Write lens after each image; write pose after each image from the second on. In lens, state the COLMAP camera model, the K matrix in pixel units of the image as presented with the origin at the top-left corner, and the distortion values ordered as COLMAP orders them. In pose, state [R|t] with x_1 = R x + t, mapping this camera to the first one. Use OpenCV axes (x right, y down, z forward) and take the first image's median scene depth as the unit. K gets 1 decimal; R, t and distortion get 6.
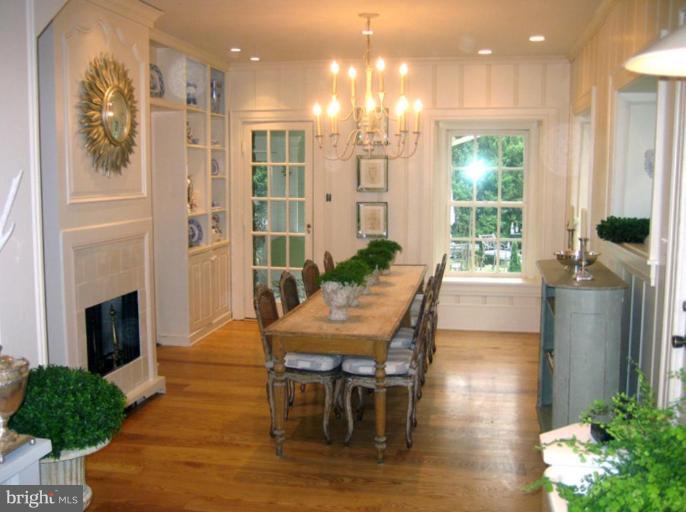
lens RADIAL K [[712.4, 0, 343.0], [0, 712.4, 256.0], [0, 0, 1]] dist [-0.110065, 0.006232]
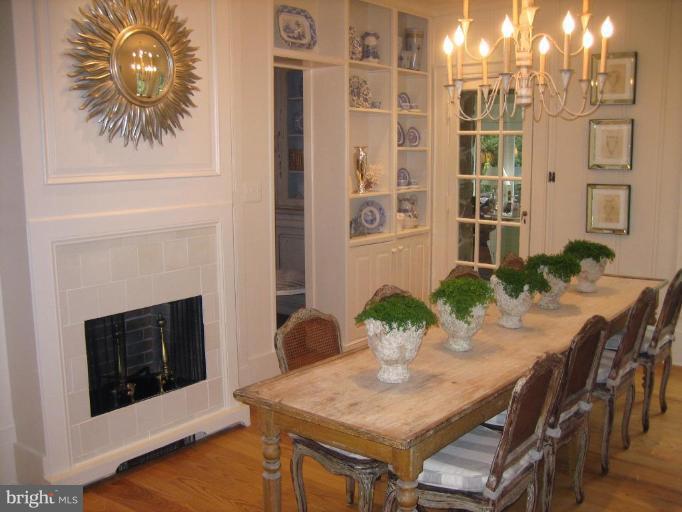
lens RADIAL K [[708.3, 0, 341.0], [0, 708.3, 256.0], [0, 0, 1]] dist [-0.110065, 0.006232]
pose [[0.891321, 0.061946, -0.449120, 0.176498], [-0.045518, 0.997843, 0.047294, -0.035143], [0.451081, -0.021711, 0.892219, 0.354309]]
